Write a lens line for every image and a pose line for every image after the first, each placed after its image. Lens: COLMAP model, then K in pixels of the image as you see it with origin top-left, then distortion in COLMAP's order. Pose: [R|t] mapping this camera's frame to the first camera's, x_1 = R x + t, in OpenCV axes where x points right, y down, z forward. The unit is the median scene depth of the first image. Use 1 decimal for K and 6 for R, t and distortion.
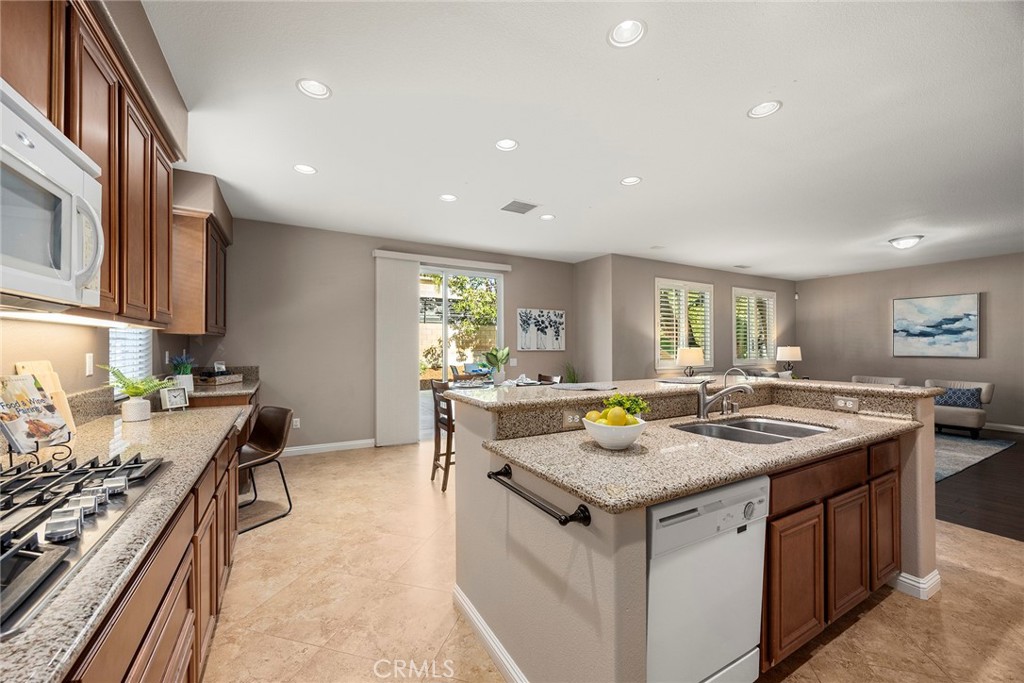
lens RADIAL K [[396.5, 0, 515.7], [0, 396.5, 347.5], [0, 0, 1]] dist [-0.001283, 0.000518]
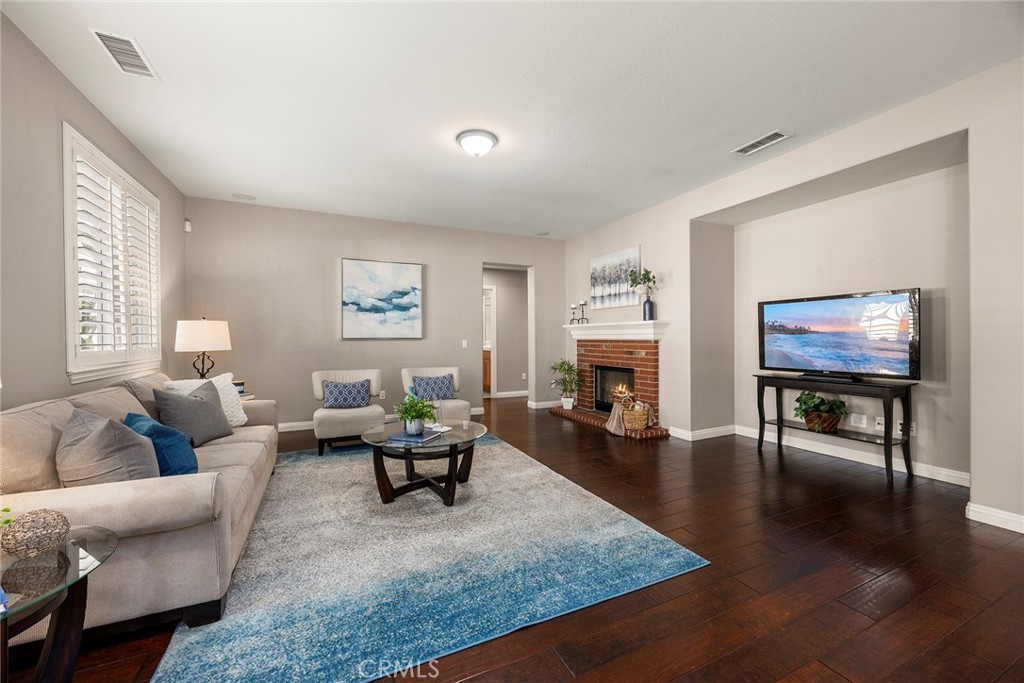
lens RADIAL K [[396.5, 0, 507.3], [0, 396.5, 339.6], [0, 0, 1]] dist [-0.001283, 0.000518]
pose [[0.085267, -0.006642, 0.996336, 0.306856], [0.005384, 0.999966, 0.006205, 0.023034], [-0.996344, 0.004835, 0.085300, 0.725990]]
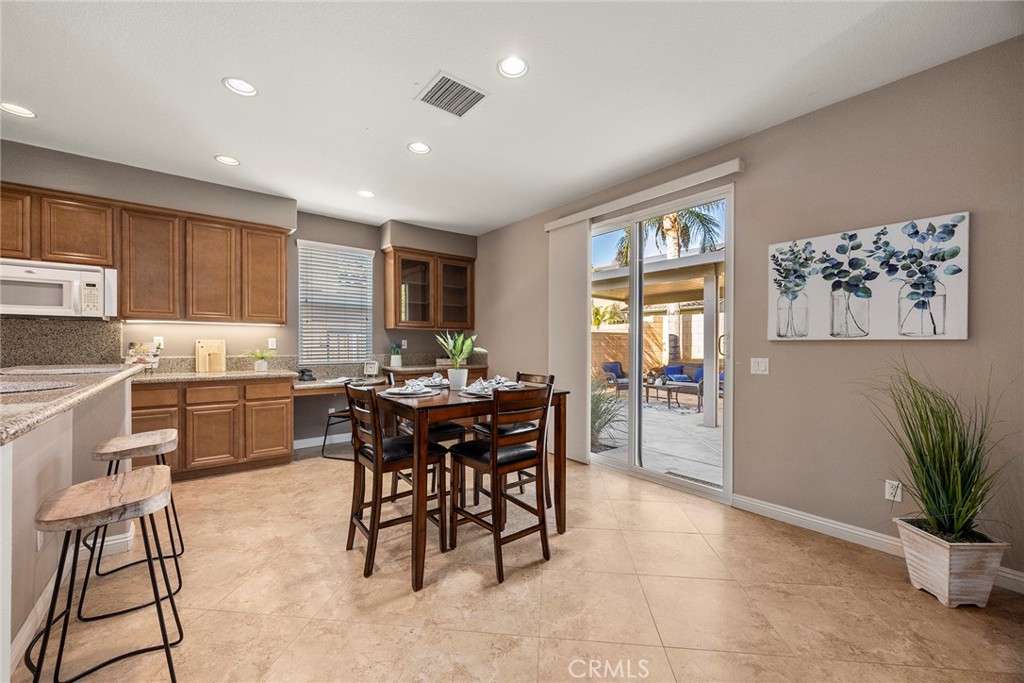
lens RADIAL K [[396.5, 0, 507.7], [0, 396.5, 349.7], [0, 0, 1]] dist [-0.001283, 0.000518]
pose [[0.149791, 0.017783, -0.988558, 0.386440], [-0.000938, 0.999840, 0.017844, 0.010444], [0.988717, -0.001745, 0.149784, 0.617541]]
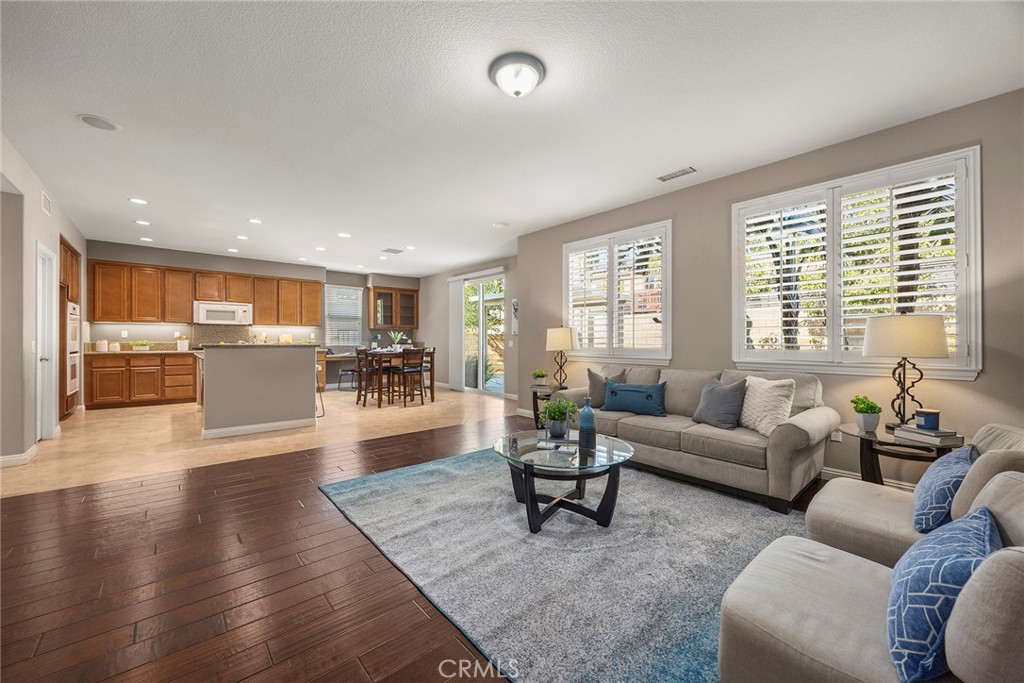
lens RADIAL K [[396.5, 0, 512.2], [0, 396.5, 337.1], [0, 0, 1]] dist [-0.001283, 0.000518]
pose [[0.200273, -0.000440, -0.979740, 1.147186], [0.003114, 0.999995, 0.000188, 0.017176], [0.979735, -0.003089, 0.200274, 0.725485]]
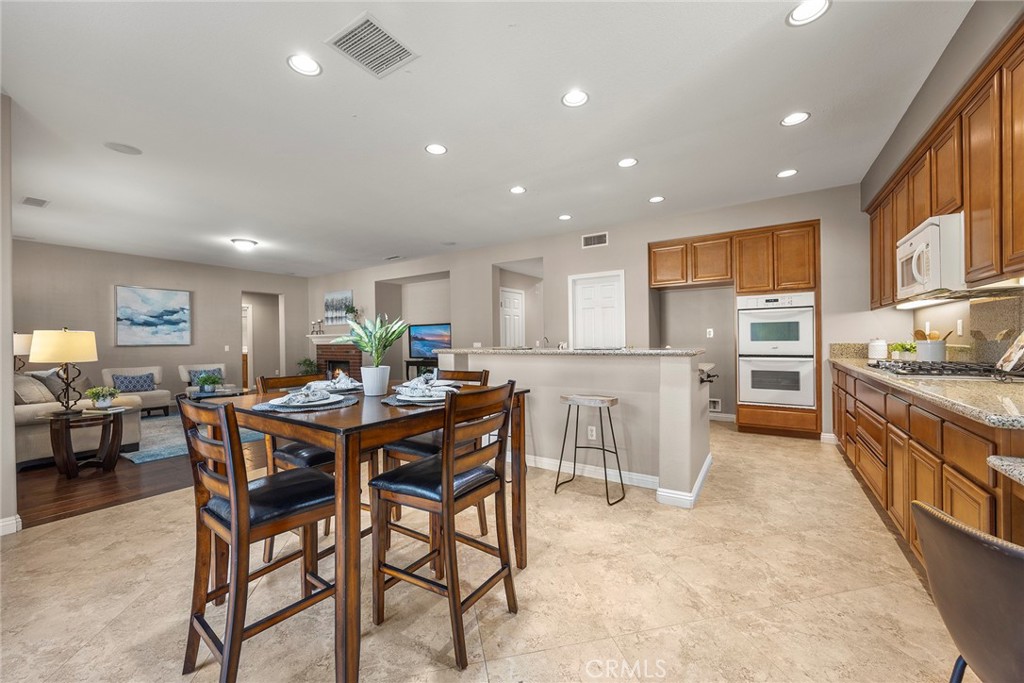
lens RADIAL K [[396.5, 0, 506.2], [0, 396.5, 341.6], [0, 0, 1]] dist [-0.001283, 0.000518]
pose [[-0.449615, 0.001394, 0.893221, -0.332538], [0.011363, 0.999927, 0.004160, 0.020701], [-0.893150, 0.012020, -0.449598, 0.672576]]
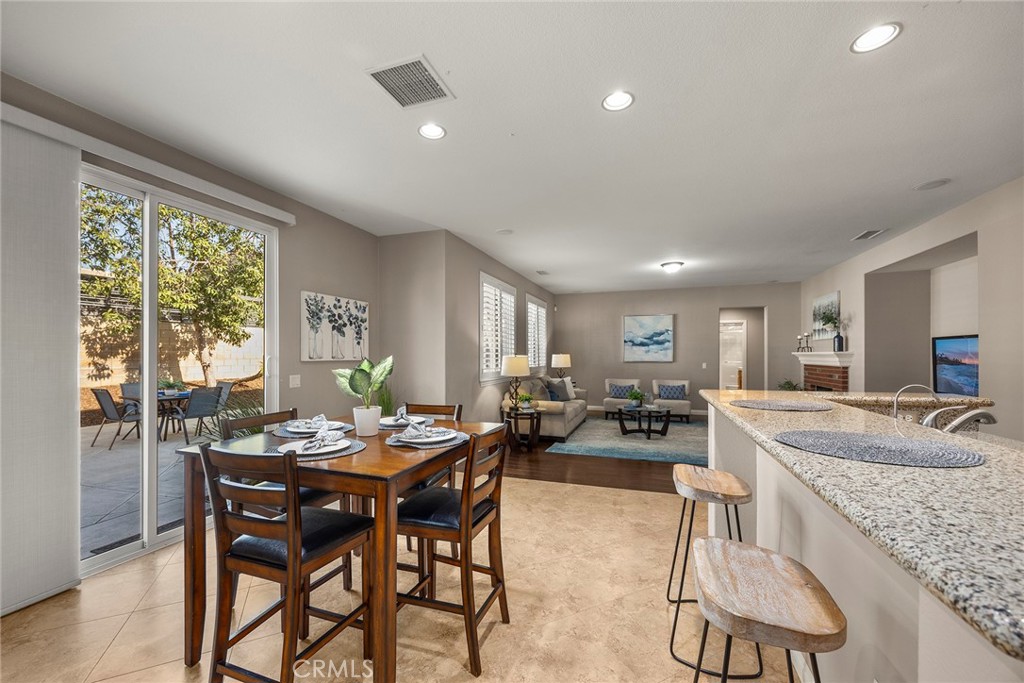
lens RADIAL K [[396.5, 0, 513.6], [0, 396.5, 359.0], [0, 0, 1]] dist [-0.001283, 0.000518]
pose [[0.754921, -0.009357, 0.655749, -0.142180], [0.002997, 0.999937, 0.010818, -0.000646], [-0.655809, -0.006202, 0.754902, 0.321667]]
